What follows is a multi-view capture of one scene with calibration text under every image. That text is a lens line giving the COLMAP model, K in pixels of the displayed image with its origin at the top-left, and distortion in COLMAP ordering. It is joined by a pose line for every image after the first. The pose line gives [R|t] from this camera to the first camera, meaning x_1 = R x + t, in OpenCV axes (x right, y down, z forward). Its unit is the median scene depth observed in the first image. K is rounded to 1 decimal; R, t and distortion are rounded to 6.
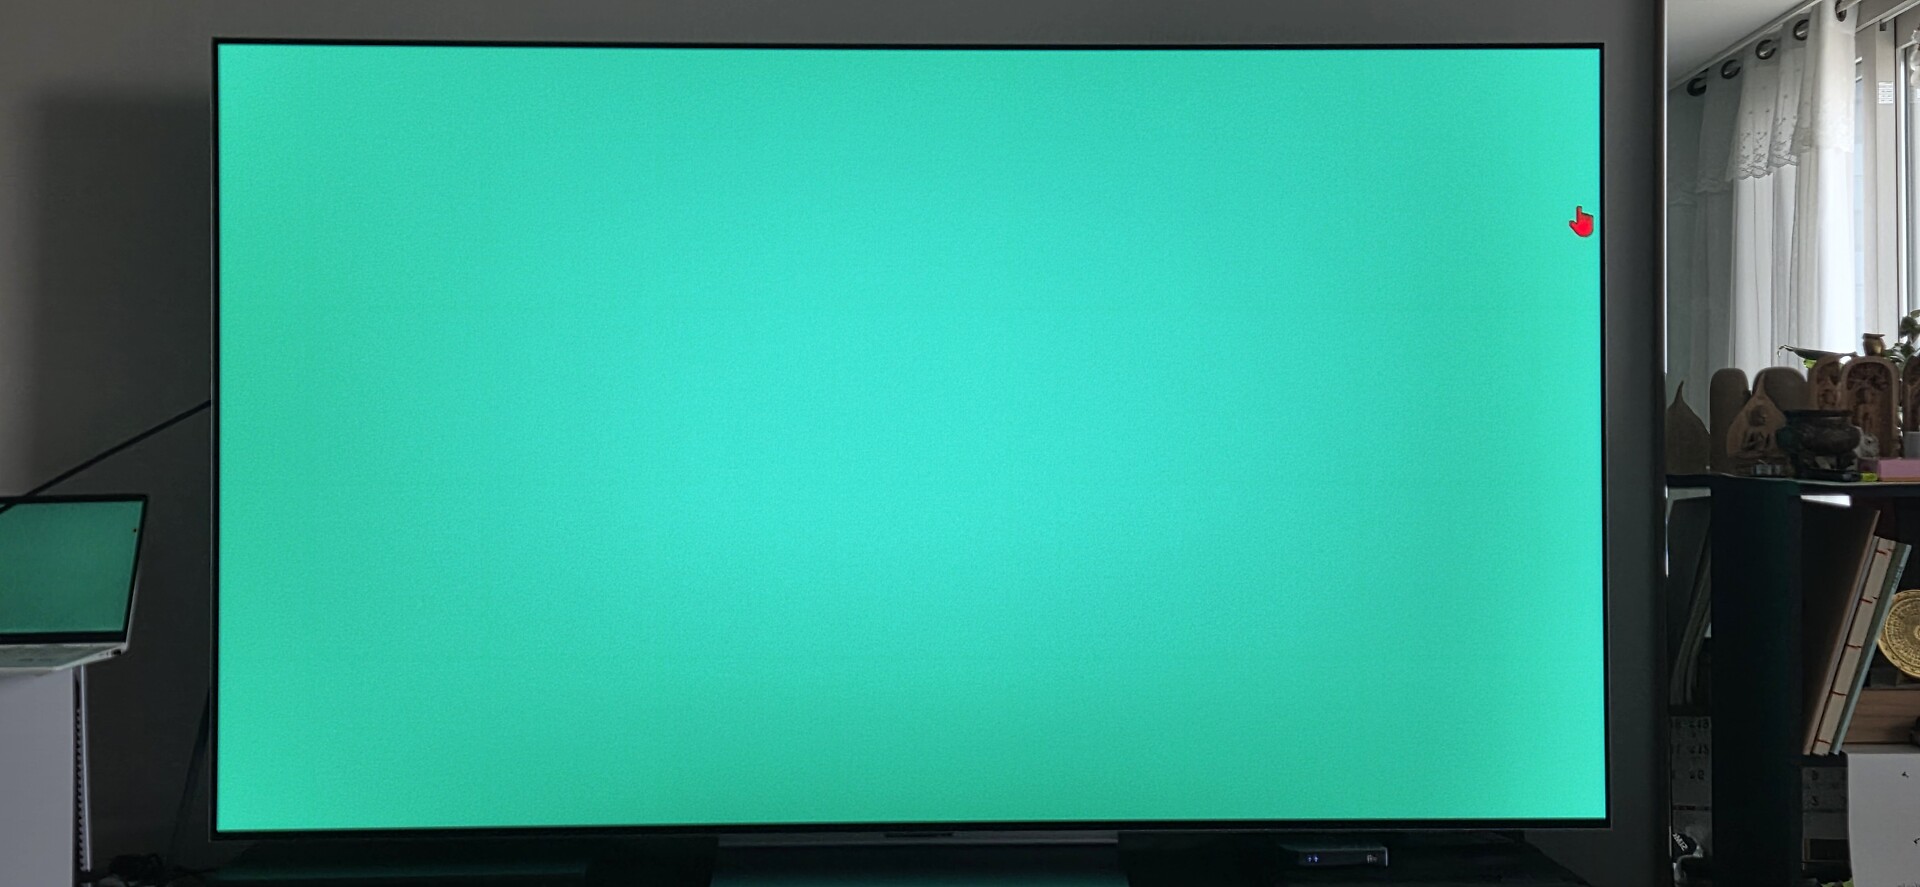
lens RADIAL K [[1967.3, 0, 960.0], [0, 1967.3, 443.5], [0, 0, 1]] dist [0.004617, -0.000190]
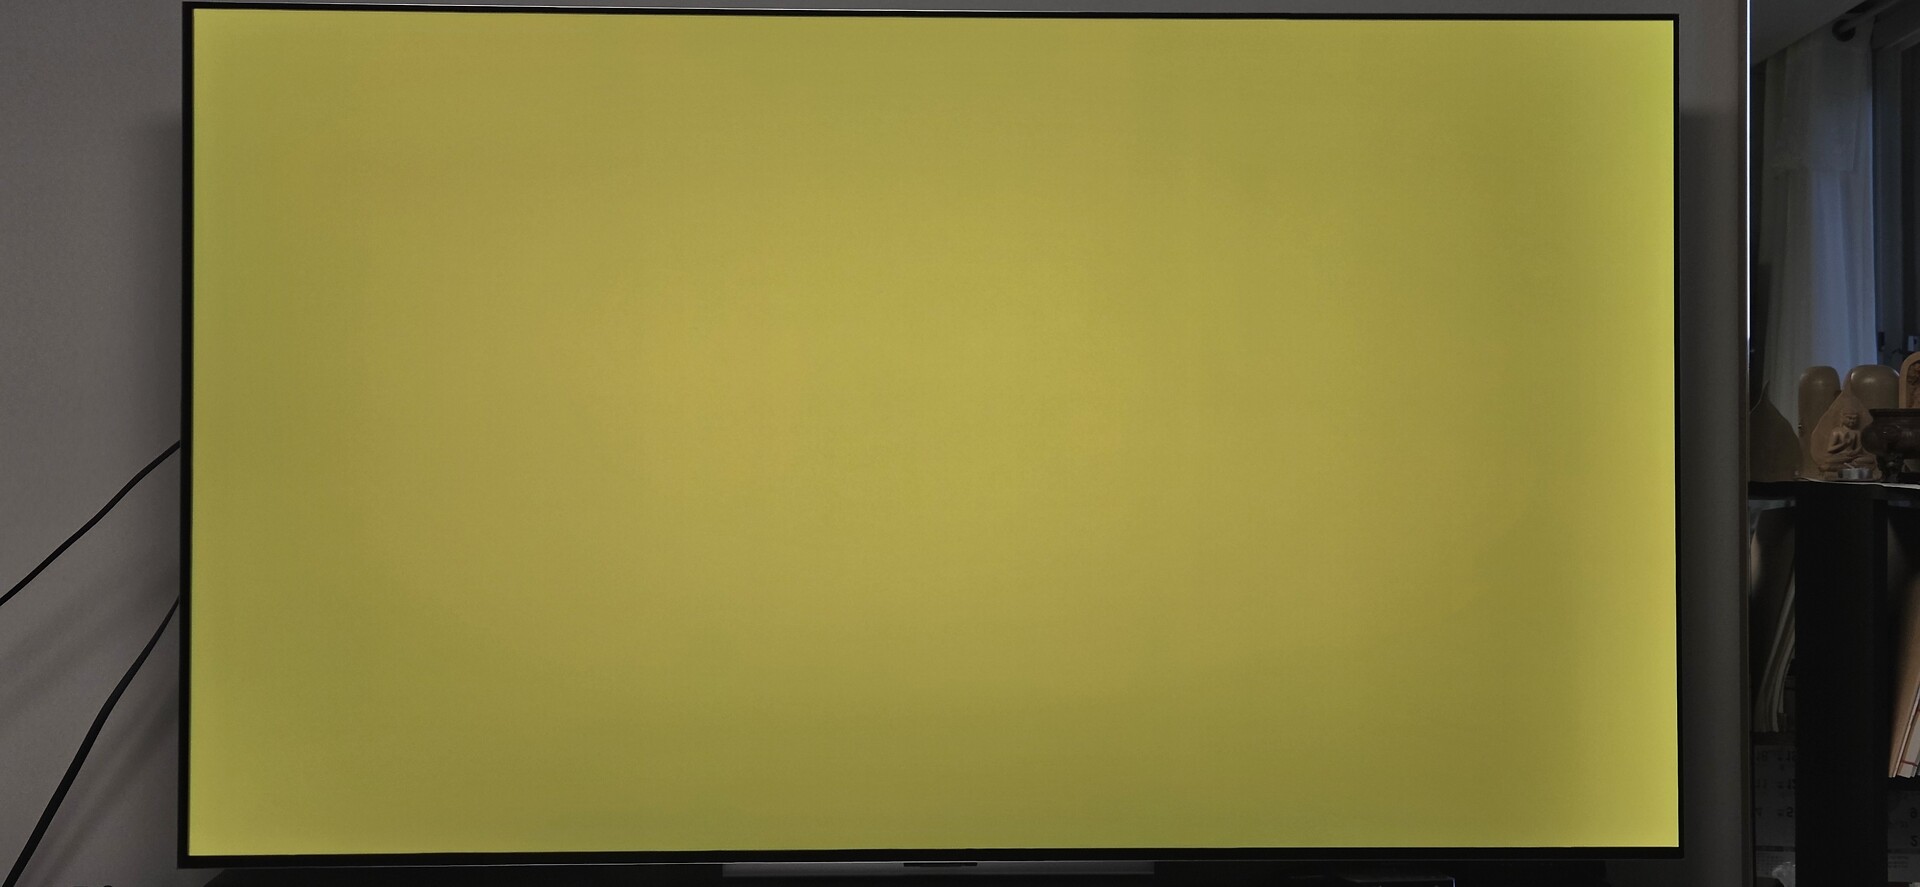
lens RADIAL K [[2413.5, 0, 960.0], [0, 2413.5, 443.5], [0, 0, 1]] dist [0.024256, 0.017656]
pose [[0.999885, 0.003077, 0.014848, -0.028065], [-0.003034, 0.999991, -0.002893, 0.003675], [-0.014856, 0.002848, 0.999886, -0.134914]]
